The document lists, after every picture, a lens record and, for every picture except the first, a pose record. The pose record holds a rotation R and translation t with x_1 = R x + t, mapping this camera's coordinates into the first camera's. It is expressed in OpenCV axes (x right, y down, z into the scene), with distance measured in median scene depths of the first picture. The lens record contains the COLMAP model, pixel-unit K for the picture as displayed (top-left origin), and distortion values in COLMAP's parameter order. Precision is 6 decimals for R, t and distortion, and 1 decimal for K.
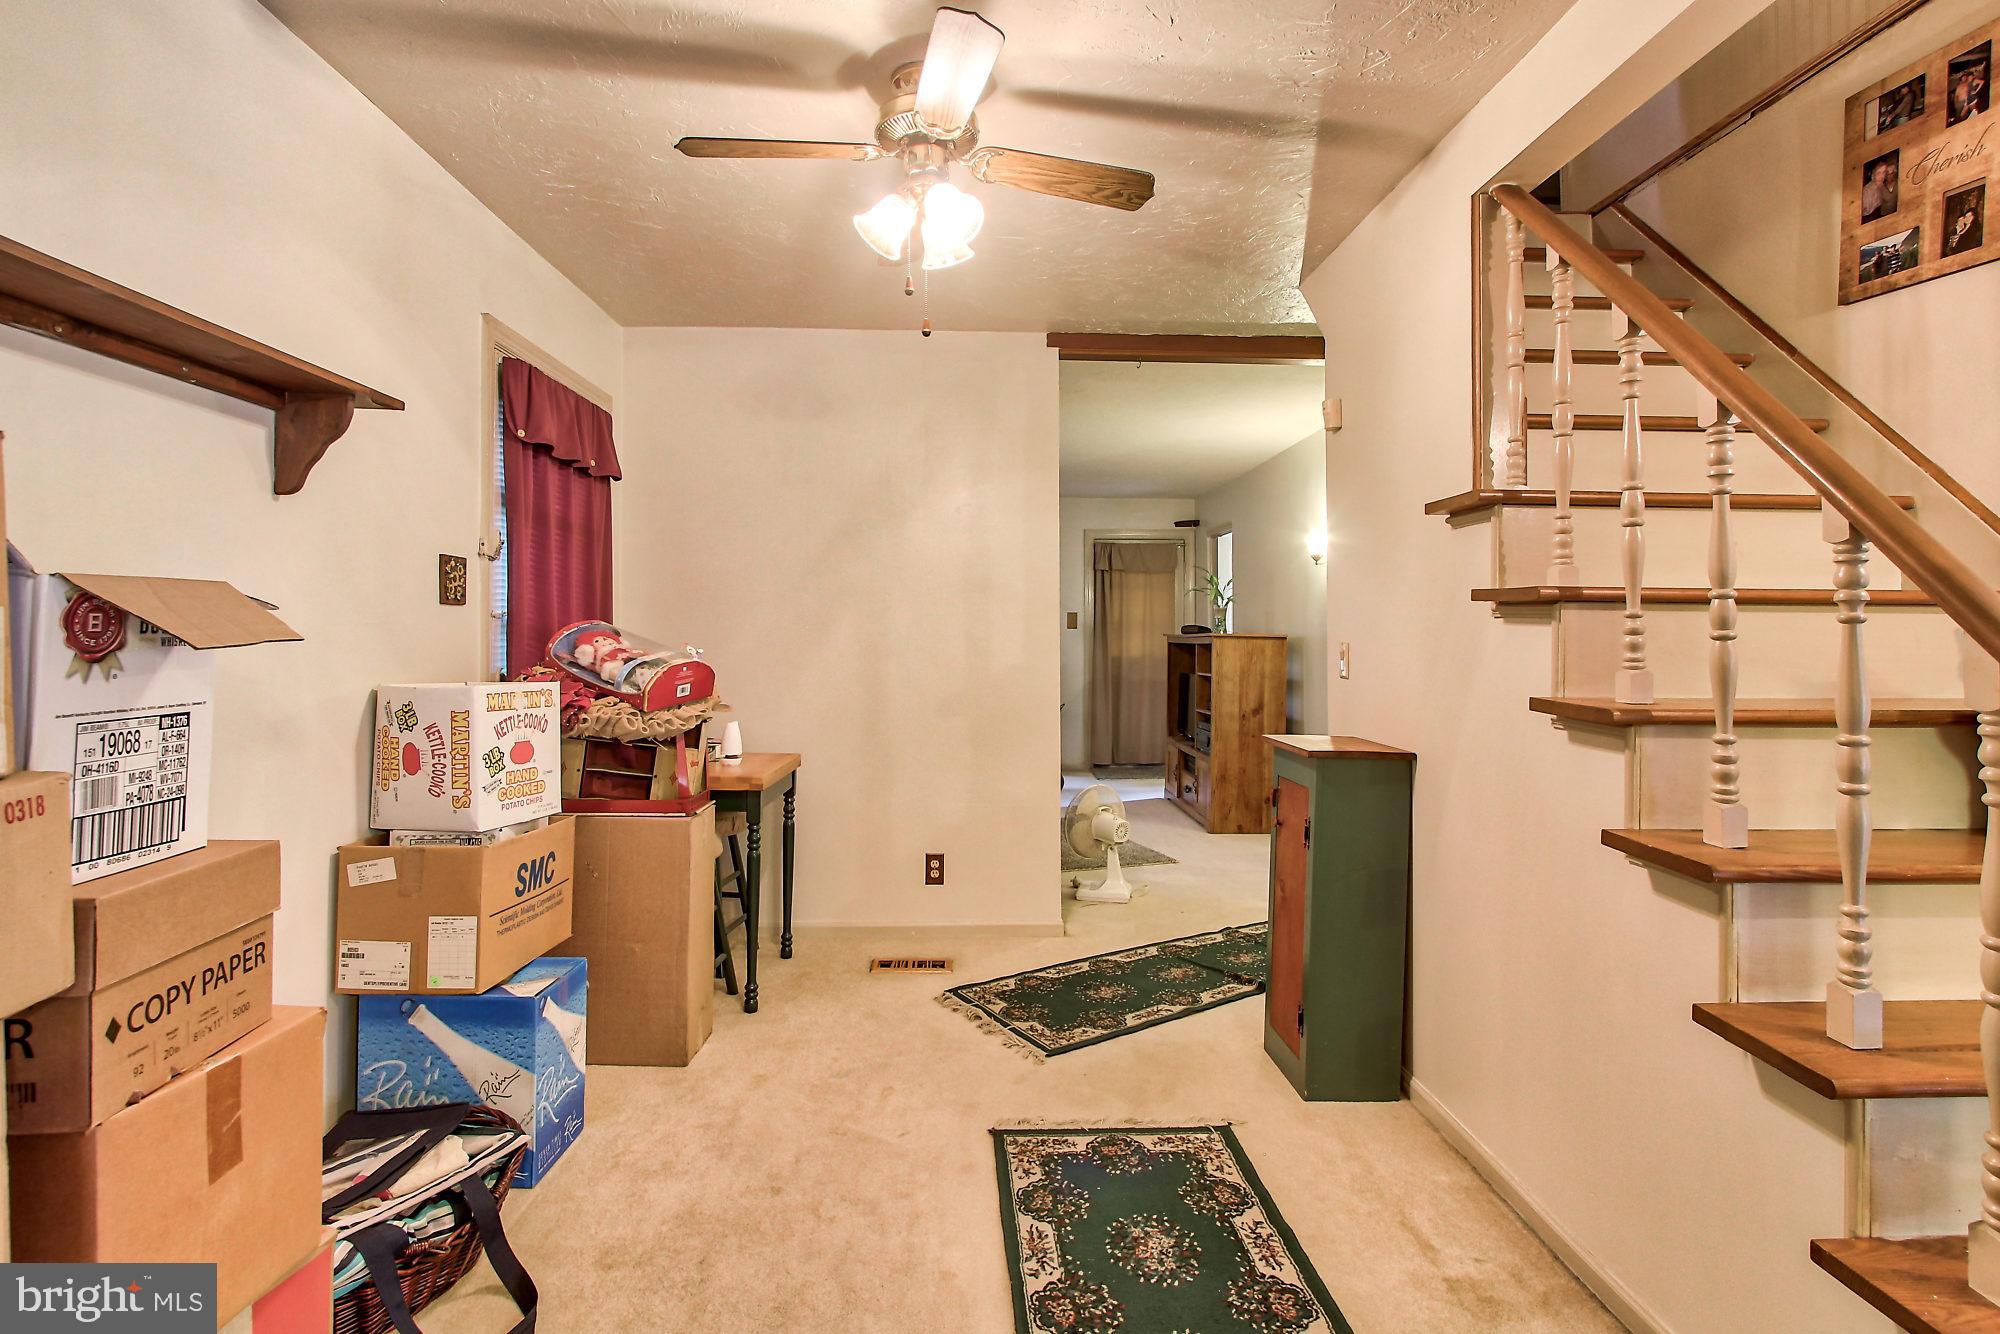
lens RADIAL K [[980.6, 0, 998.7], [0, 980.6, 641.1], [0, 0, 1]] dist [0.035597, 0.000526]
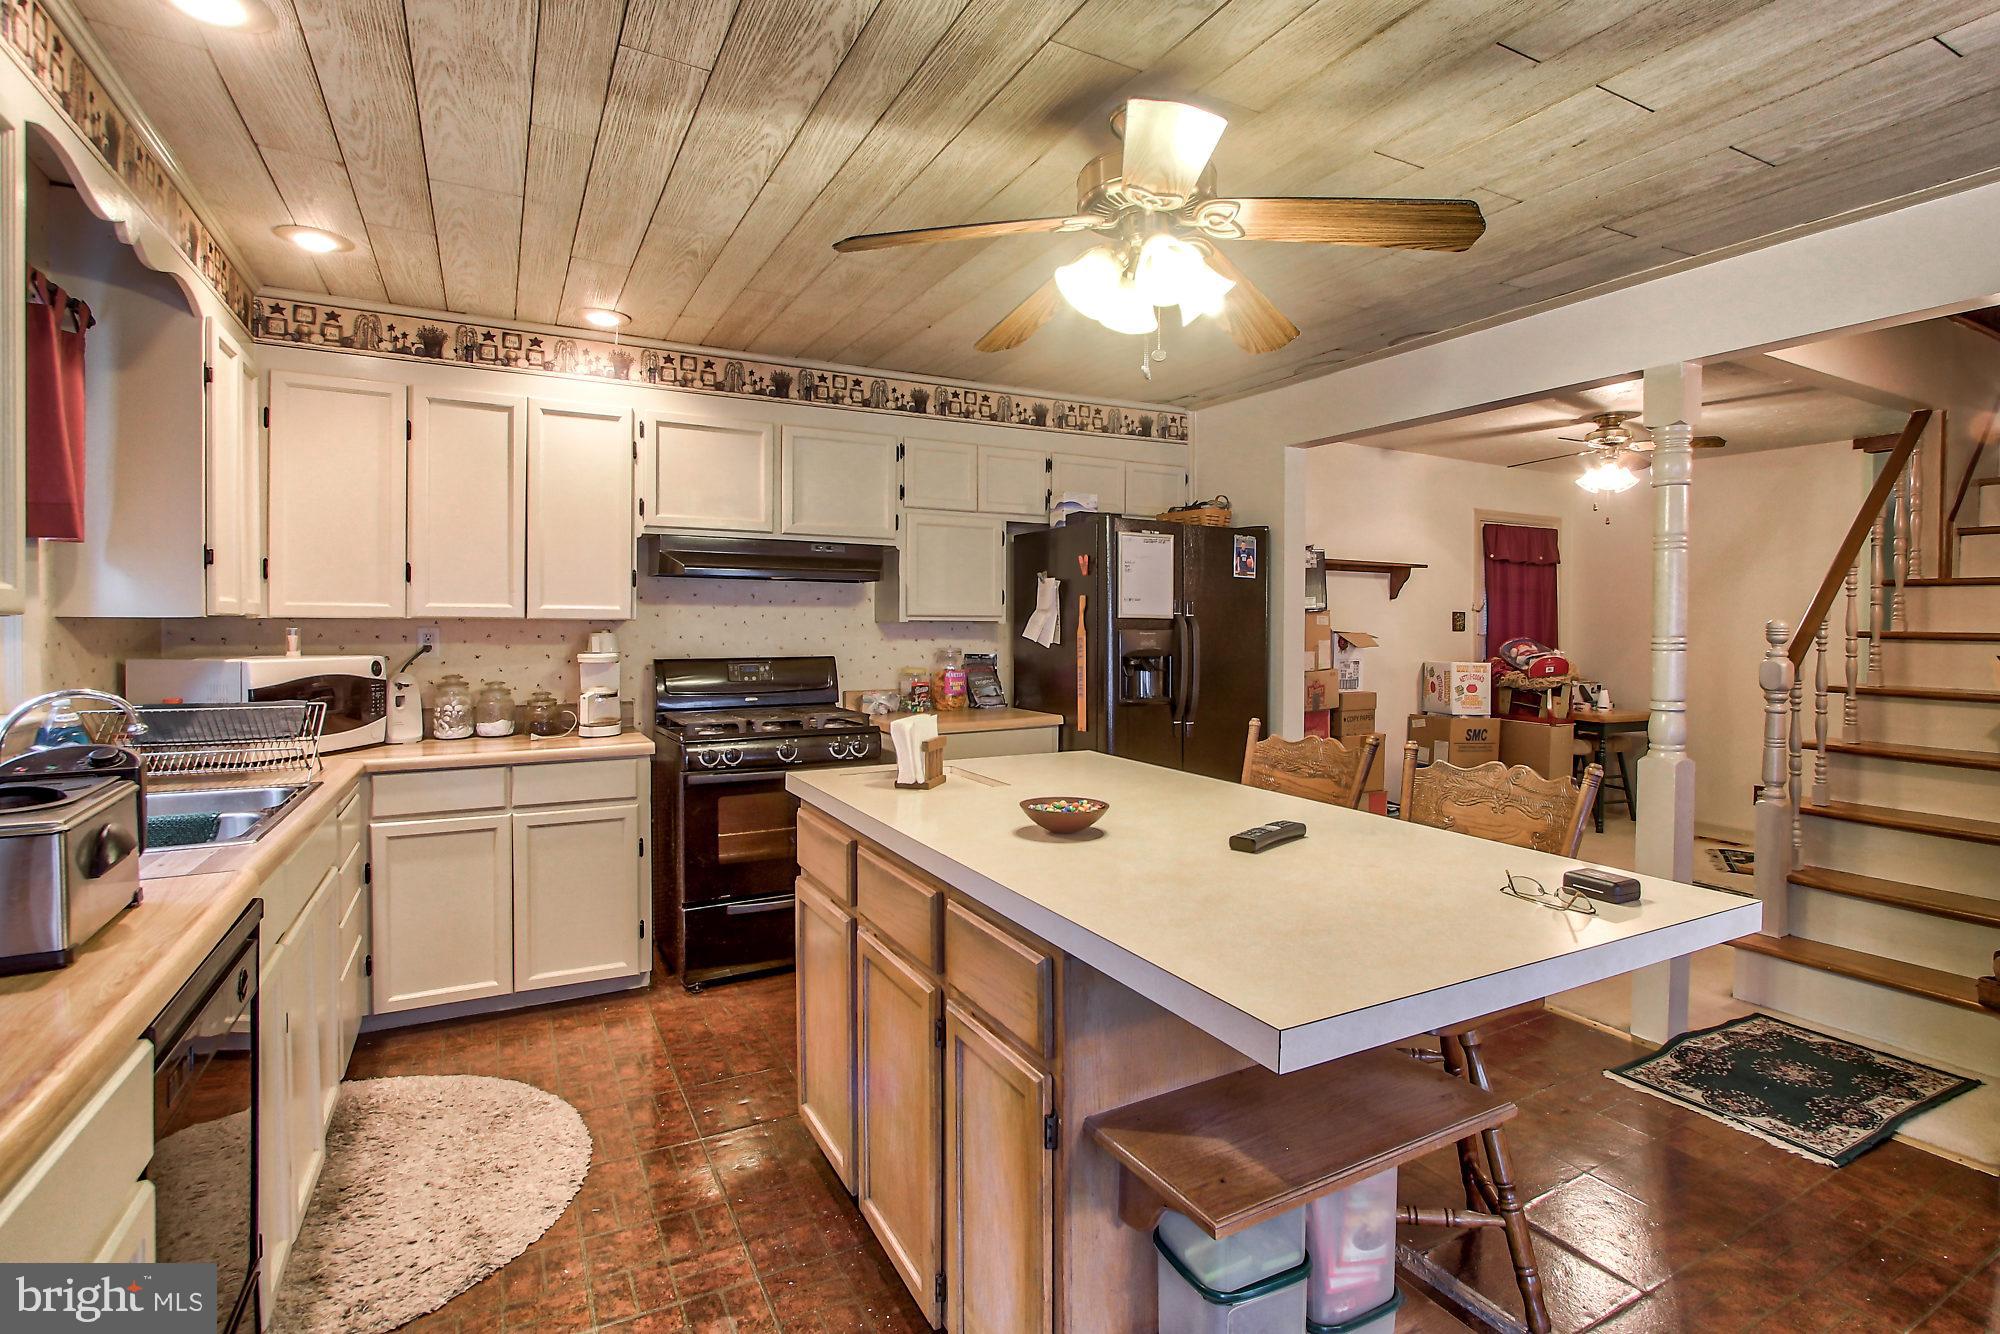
lens RADIAL K [[1058.7, 0, 999.1], [0, 1058.7, 611.1], [0, 0, 1]] dist [0.038448, 0.000247]
pose [[0.467324, -0.011134, -0.884016, 1.309438], [-0.012066, 0.999747, -0.018970, -0.022402], [0.884004, 0.019532, 0.467072, -1.310817]]
